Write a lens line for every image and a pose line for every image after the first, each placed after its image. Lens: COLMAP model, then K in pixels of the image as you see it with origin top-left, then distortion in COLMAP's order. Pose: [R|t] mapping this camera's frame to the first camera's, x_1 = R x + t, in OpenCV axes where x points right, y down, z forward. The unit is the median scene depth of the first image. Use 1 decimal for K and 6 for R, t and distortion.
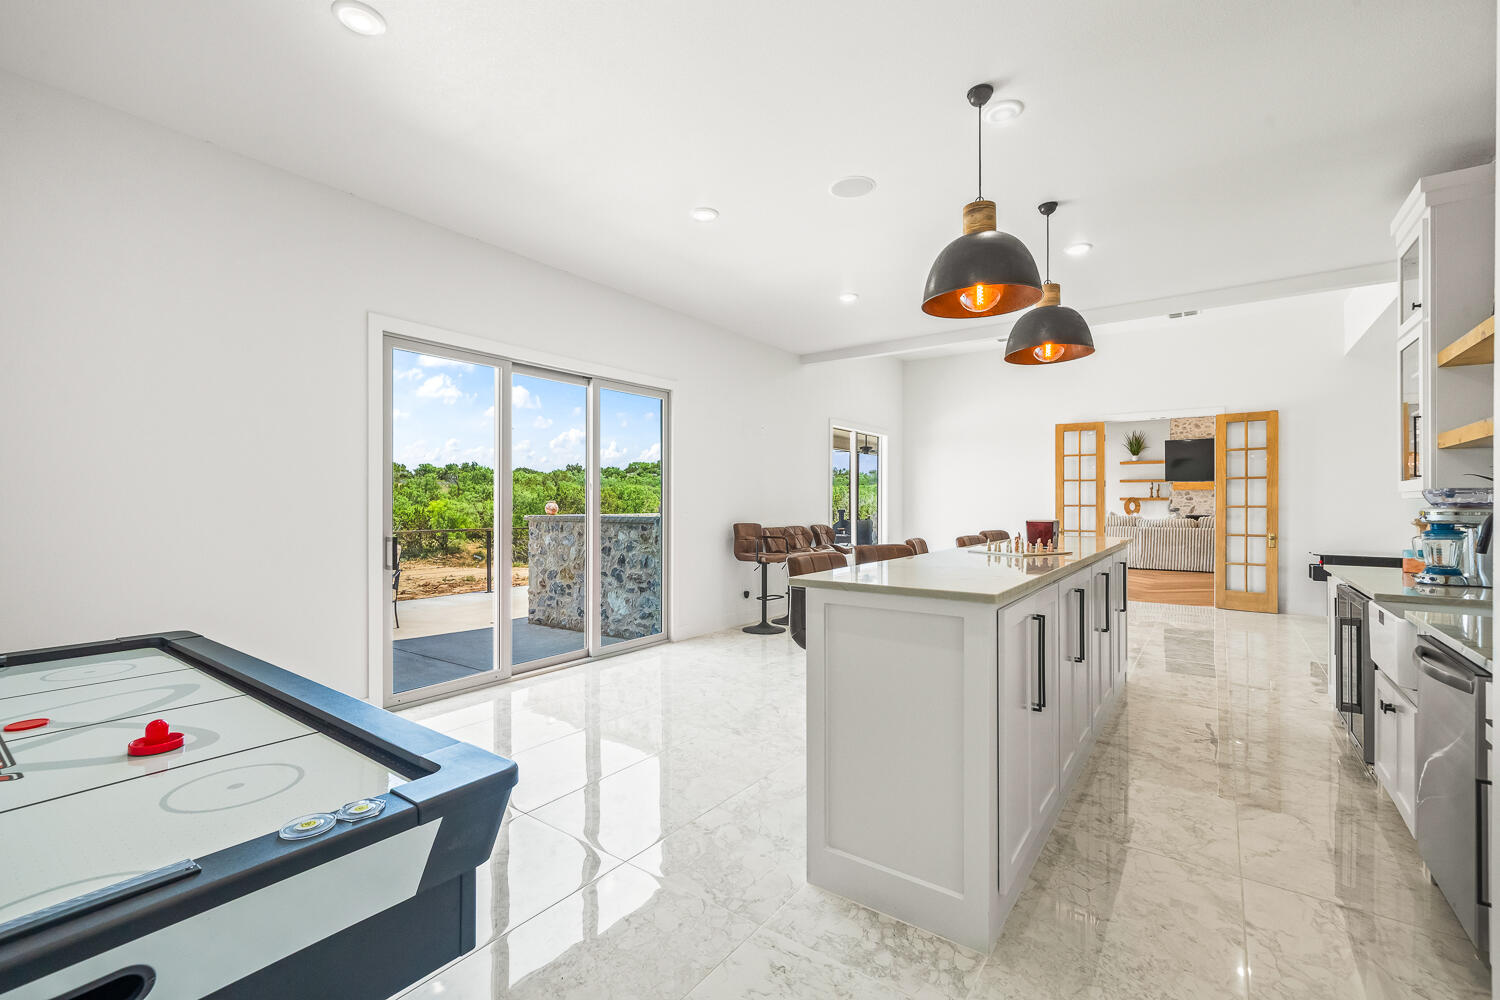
lens RADIAL K [[640.8, 0, 740.6], [0, 640.8, 498.7], [0, 0, 1]] dist [0.000551, 0.000340]
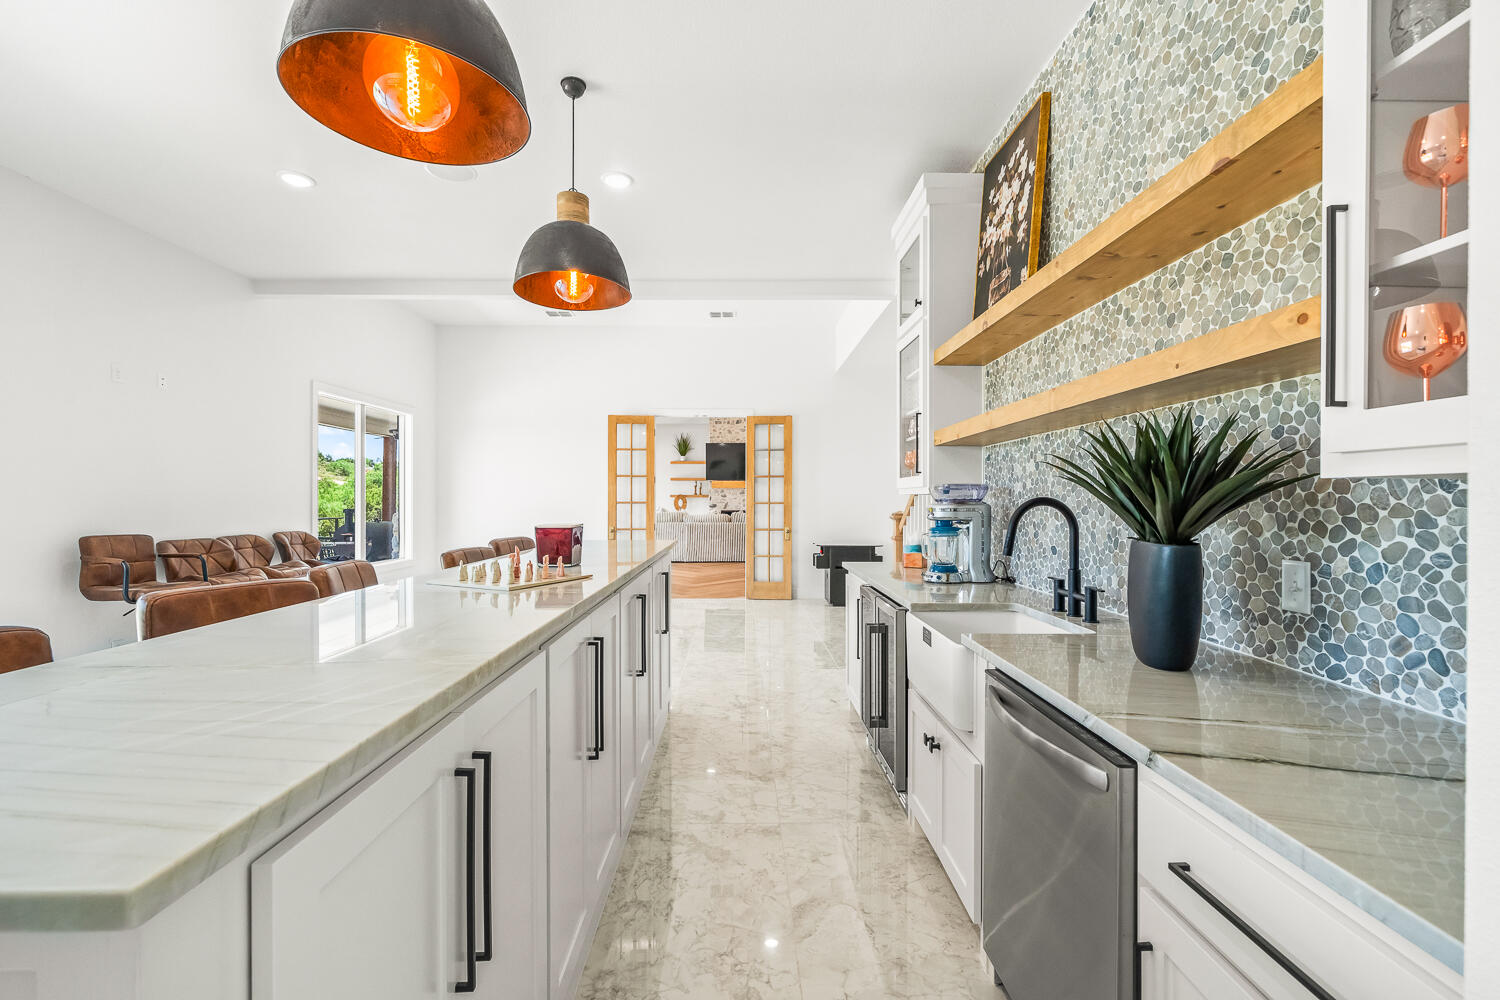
lens RADIAL K [[640.8, 0, 740.6], [0, 640.8, 498.7], [0, 0, 1]] dist [0.000551, 0.000340]
pose [[0.801845, -0.000438, 0.597532, 0.113796], [-0.002336, 0.999990, 0.003867, 0.001217], [-0.597528, -0.004497, 0.801836, 0.177131]]
